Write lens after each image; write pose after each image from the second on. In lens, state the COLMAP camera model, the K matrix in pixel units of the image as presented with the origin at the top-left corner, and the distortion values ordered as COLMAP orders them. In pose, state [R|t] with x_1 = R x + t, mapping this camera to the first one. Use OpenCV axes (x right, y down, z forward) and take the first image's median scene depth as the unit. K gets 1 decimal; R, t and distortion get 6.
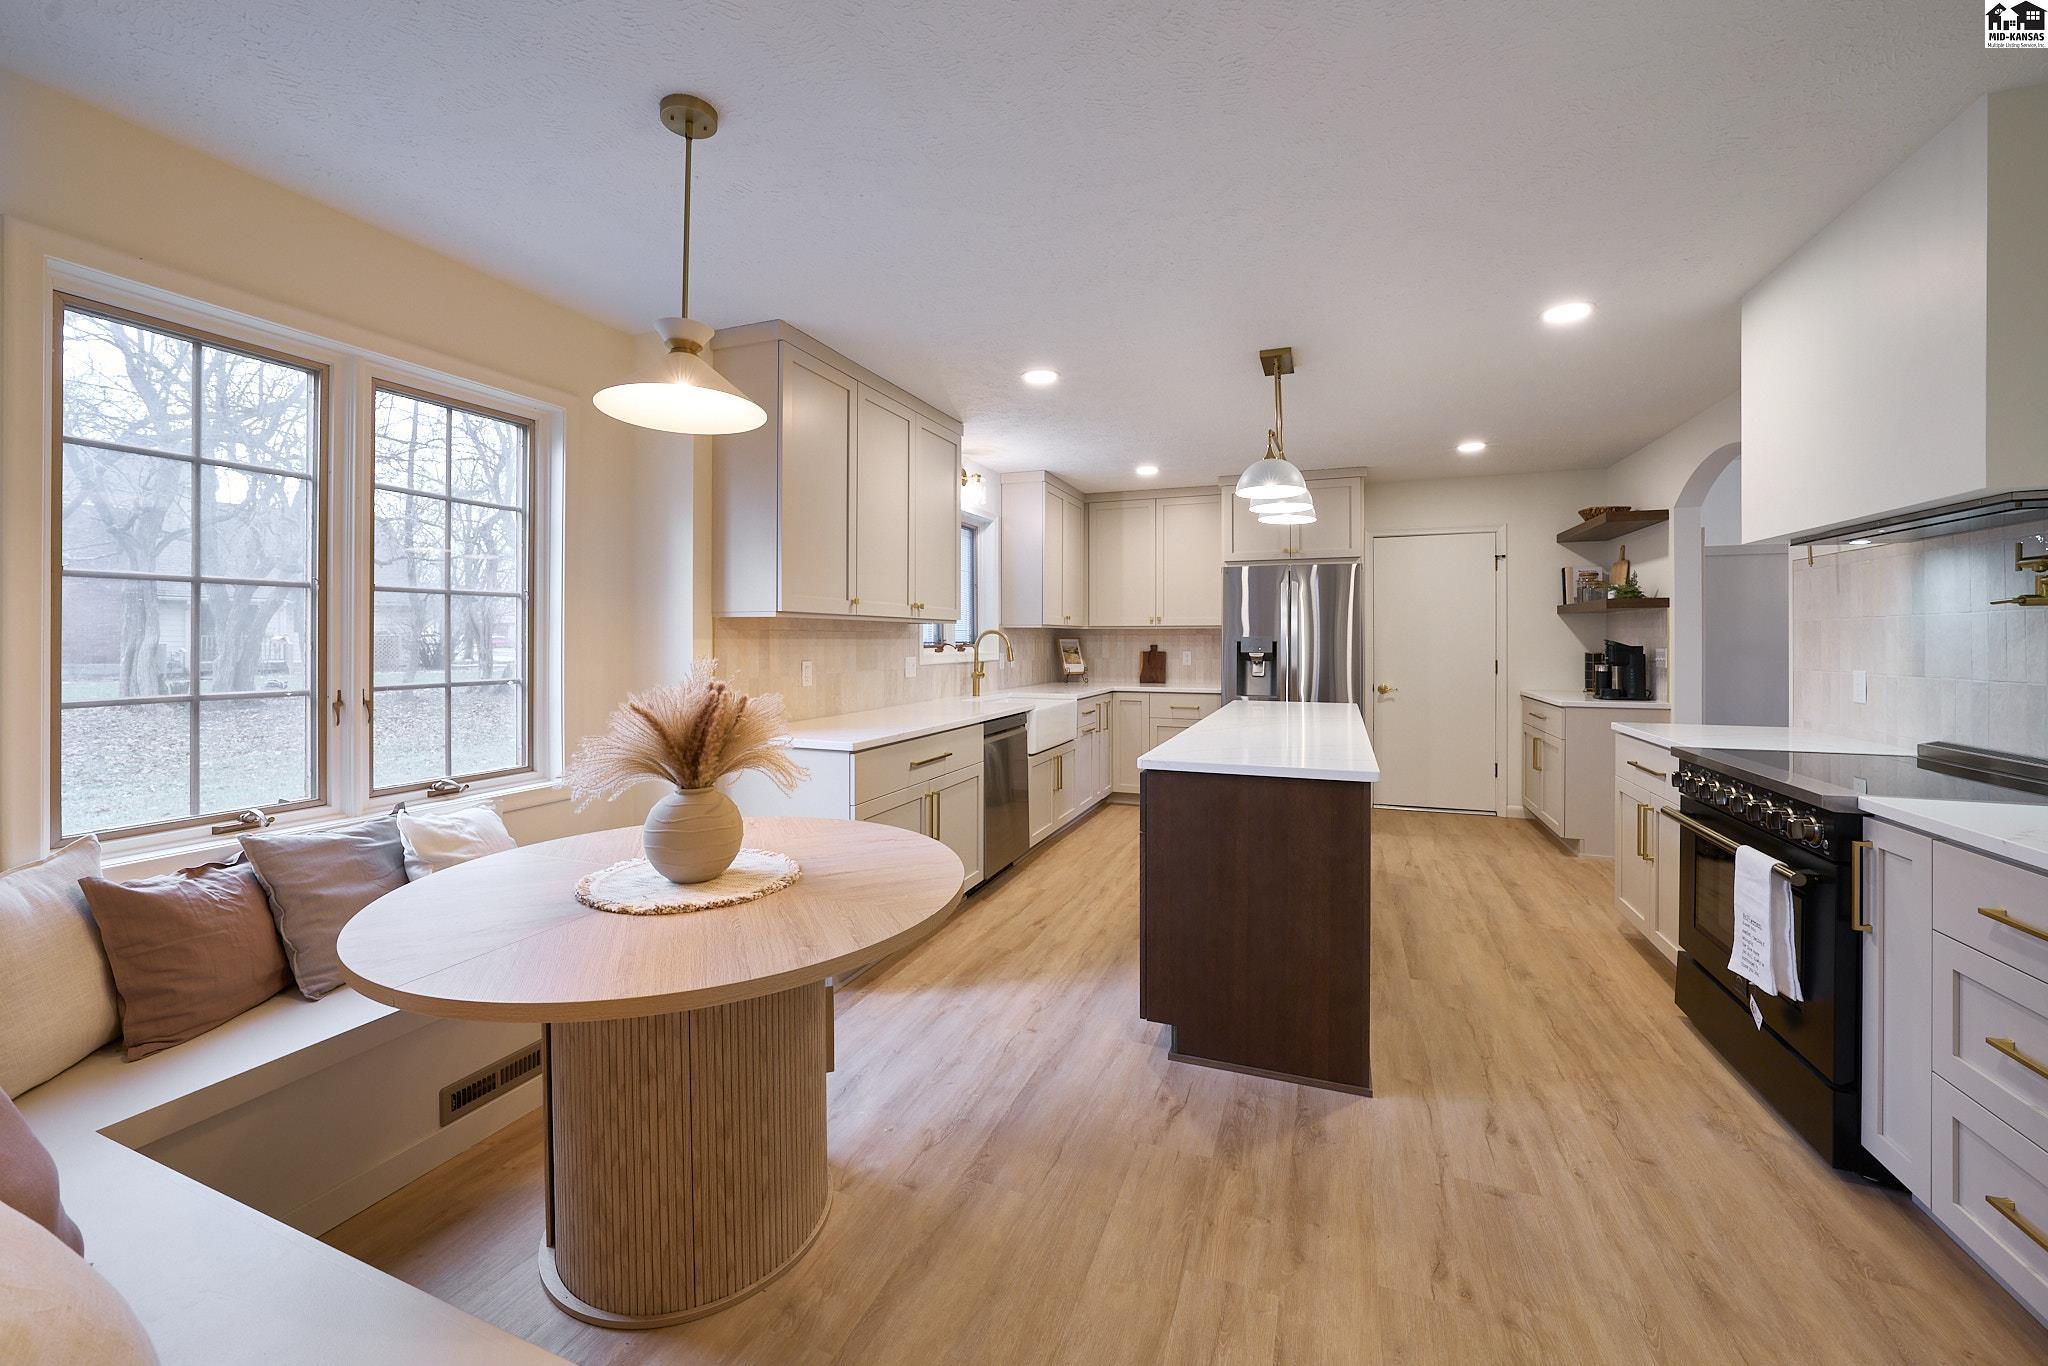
lens RADIAL K [[805.9, 0, 1010.7], [0, 805.9, 653.2], [0, 0, 1]] dist [-0.010202, 0.002669]
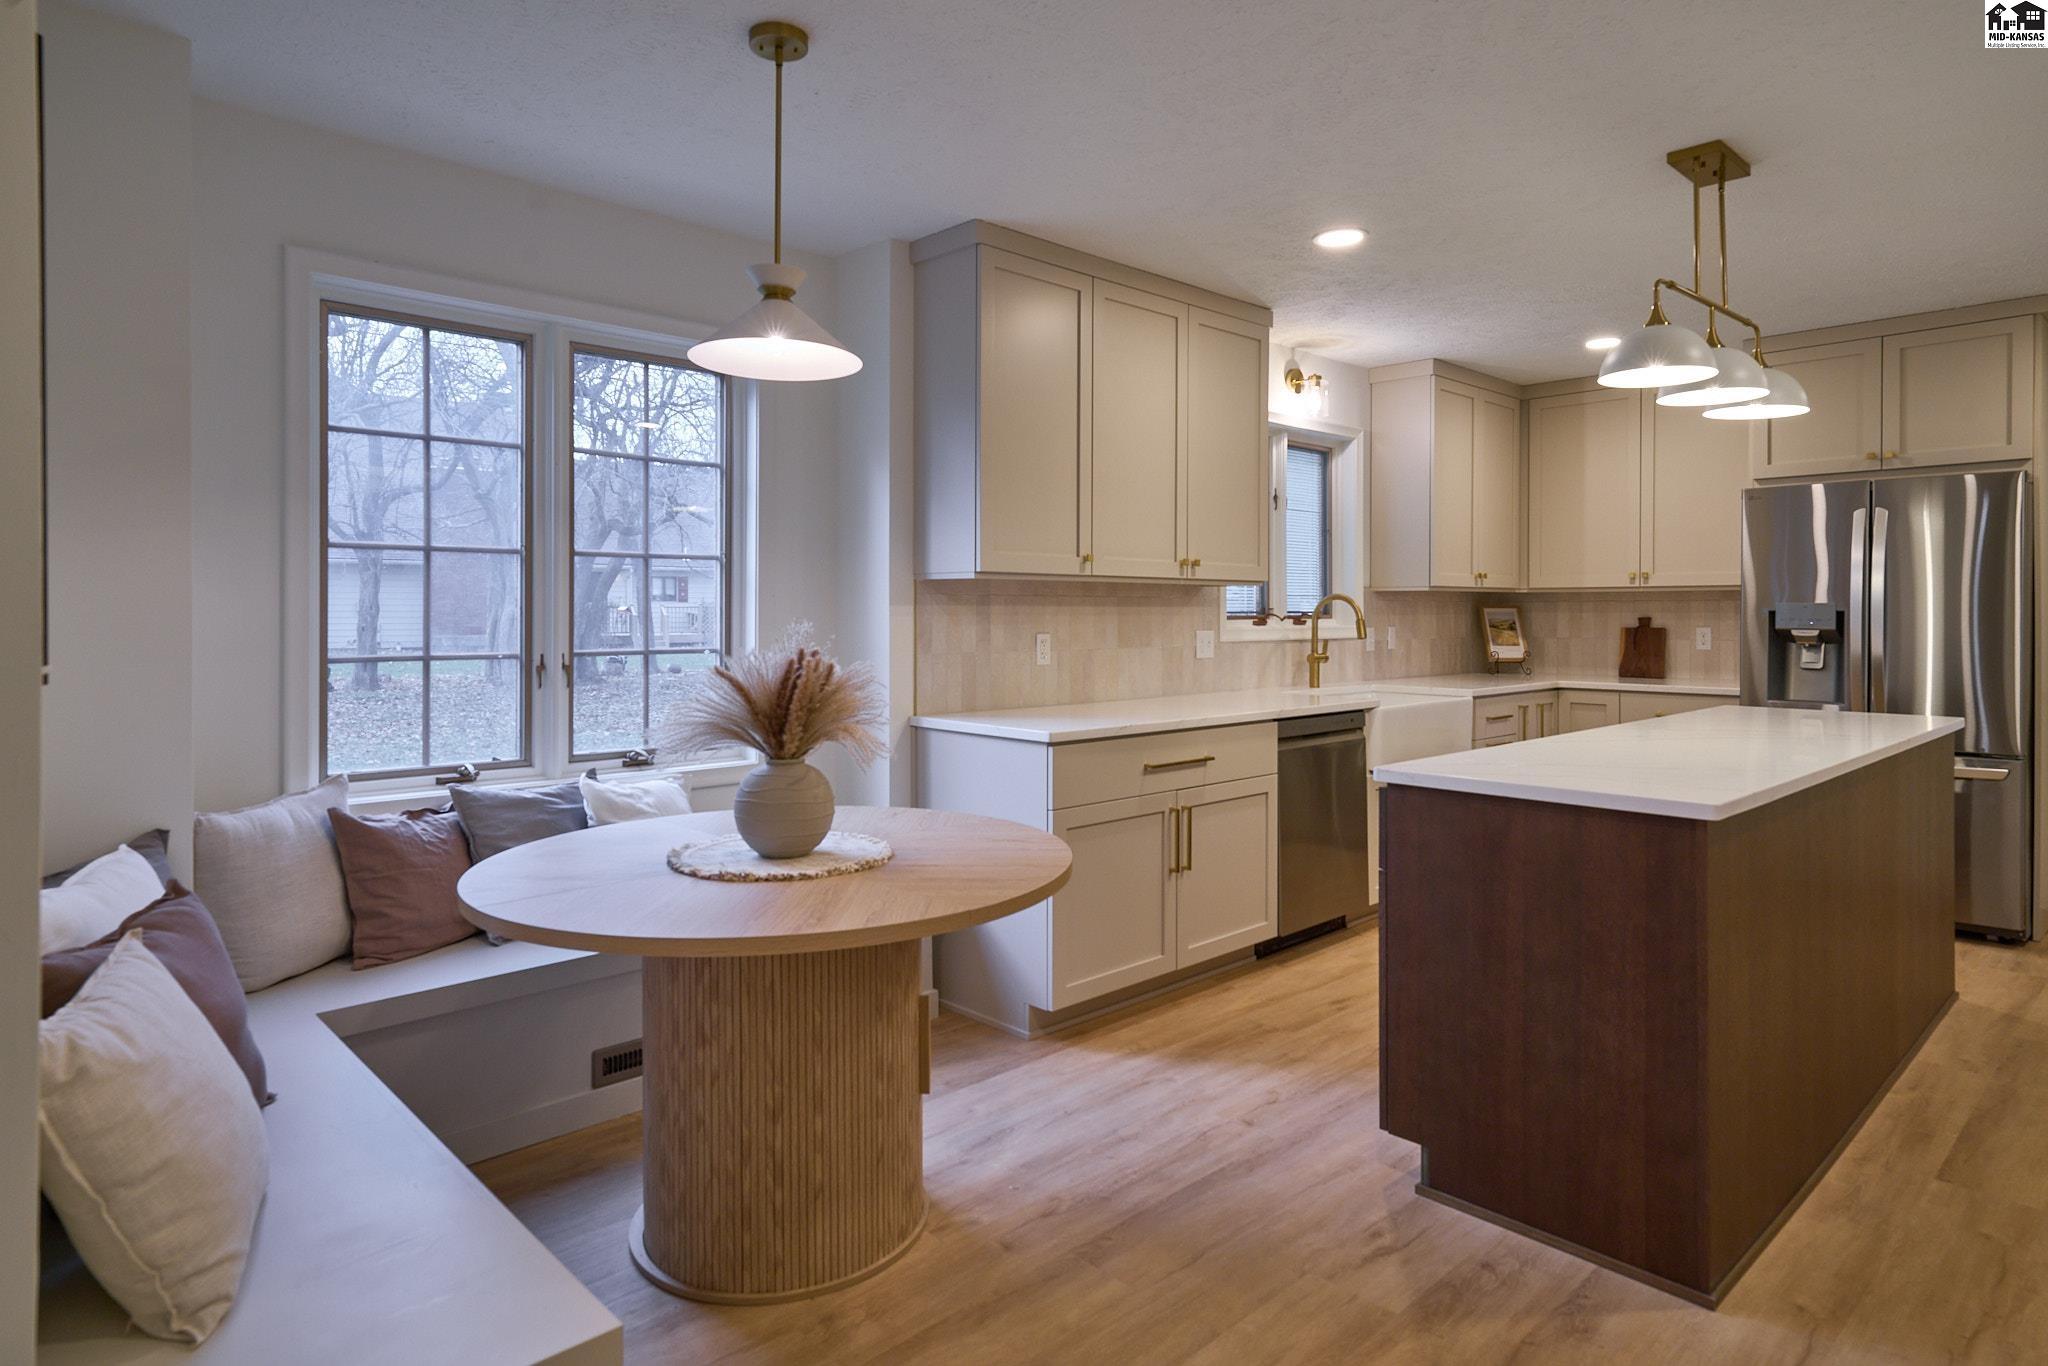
lens RADIAL K [[1161.7, 0, 1017.3], [0, 1161.7, 638.1], [0, 0, 1]] dist [0.036676, -0.001515]
pose [[0.909980, 0.010963, -0.414506, 0.322061], [-0.008800, 0.999936, 0.007127, 0.009847], [0.414558, -0.002838, 0.910019, -0.099820]]
